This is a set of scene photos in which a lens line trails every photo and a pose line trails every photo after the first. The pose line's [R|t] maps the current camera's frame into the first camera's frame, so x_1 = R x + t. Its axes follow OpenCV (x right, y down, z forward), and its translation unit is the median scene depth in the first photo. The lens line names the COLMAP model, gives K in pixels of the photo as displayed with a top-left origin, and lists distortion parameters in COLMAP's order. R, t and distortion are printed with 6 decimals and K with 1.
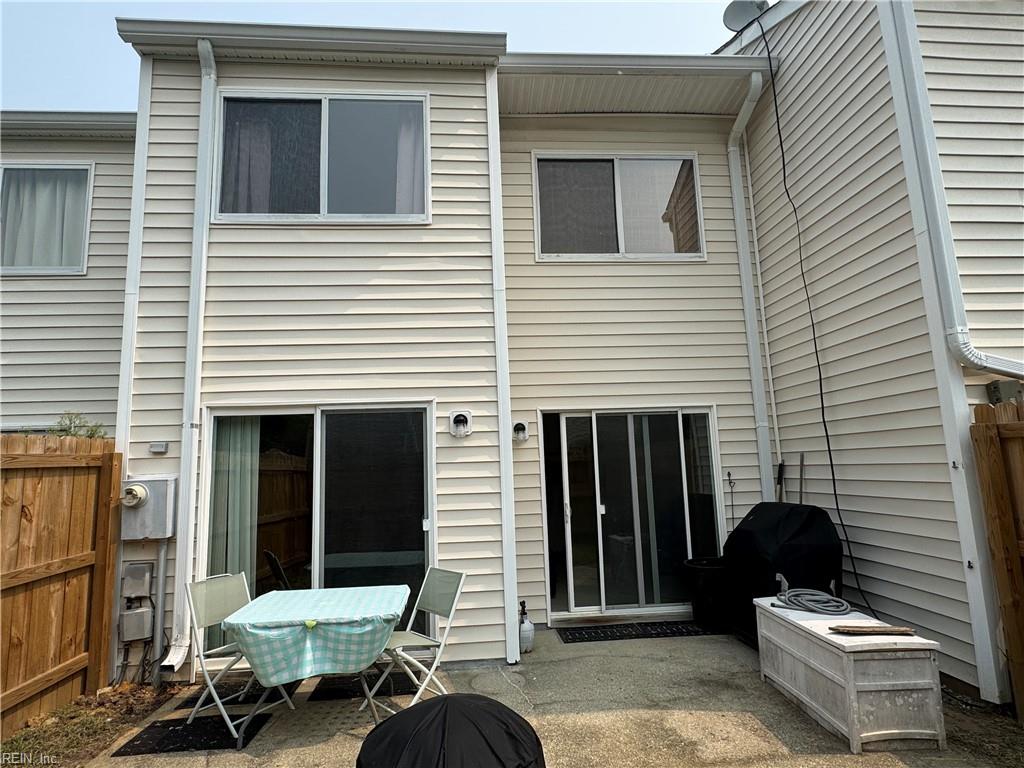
lens RADIAL K [[557.8, 0, 510.9], [0, 557.8, 384.3], [0, 0, 1]] dist [-0.002576, 0.001130]
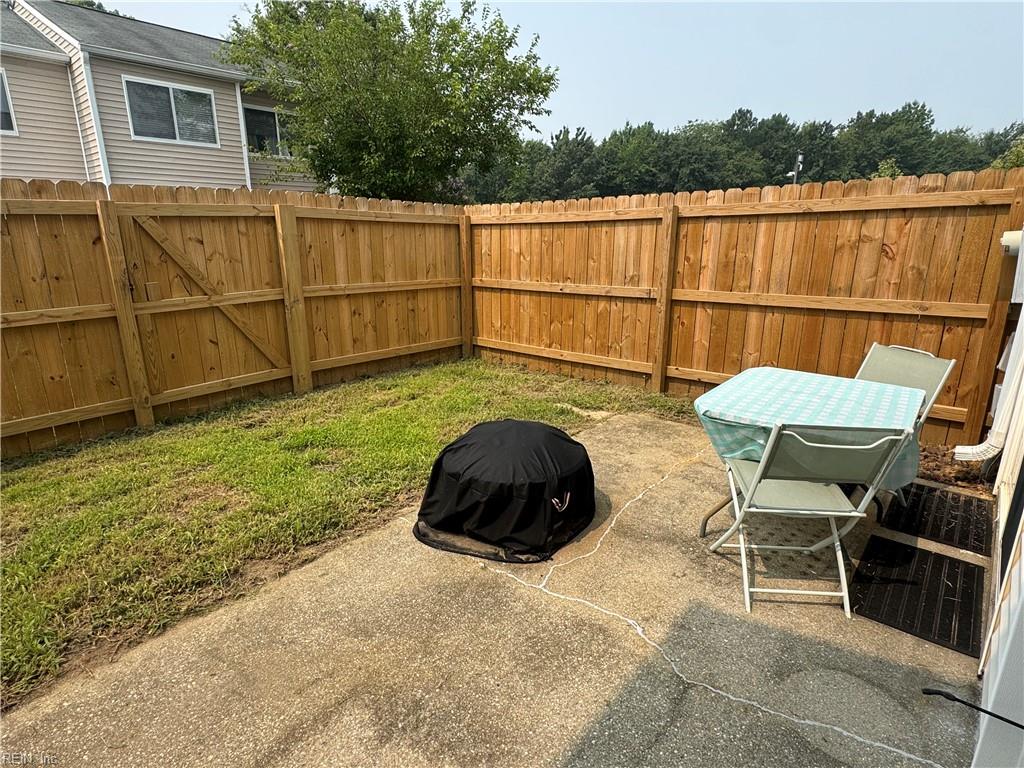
lens RADIAL K [[557.8, 0, 508.7], [0, 557.8, 384.4], [0, 0, 1]] dist [-0.002576, 0.001130]
pose [[-0.714372, 0.220225, -0.664209, 0.464052], [0.130937, 0.974490, 0.182276, 0.187228], [0.687407, 0.043244, -0.724984, 1.287987]]
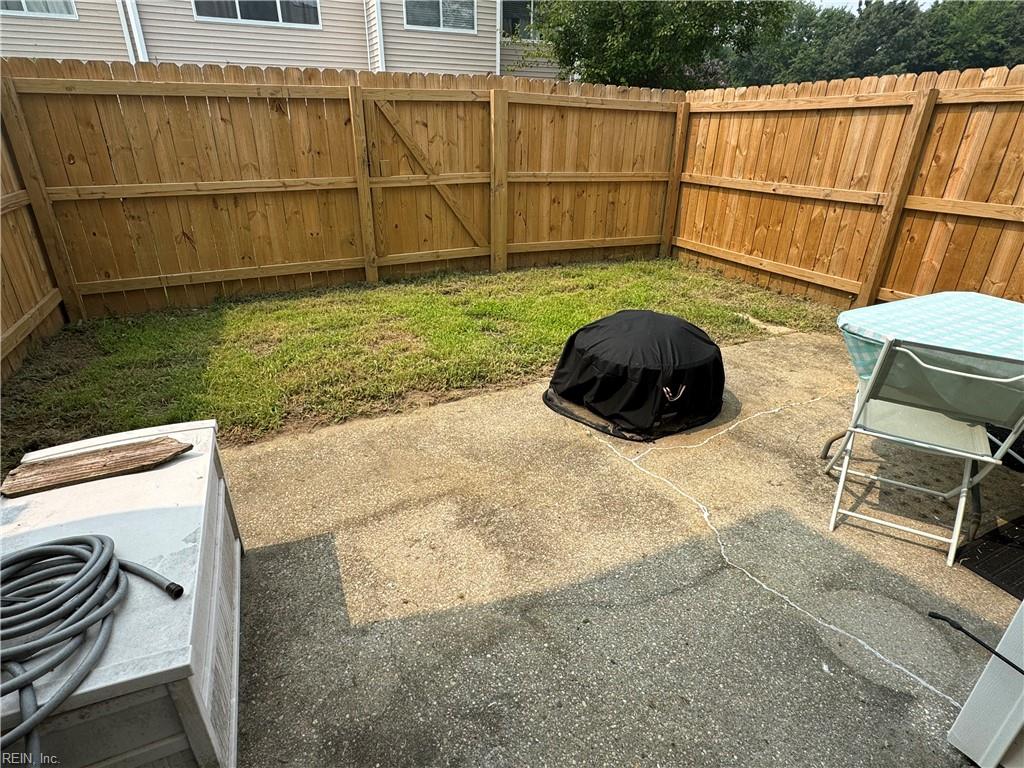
lens RADIAL K [[557.8, 0, 509.8], [0, 557.8, 380.8], [0, 0, 1]] dist [-0.002576, 0.001130]
pose [[-0.936375, 0.168328, -0.308005, 0.401879], [0.071621, 0.950672, 0.301815, 0.220259], [0.343616, 0.260552, -0.902242, 1.421209]]
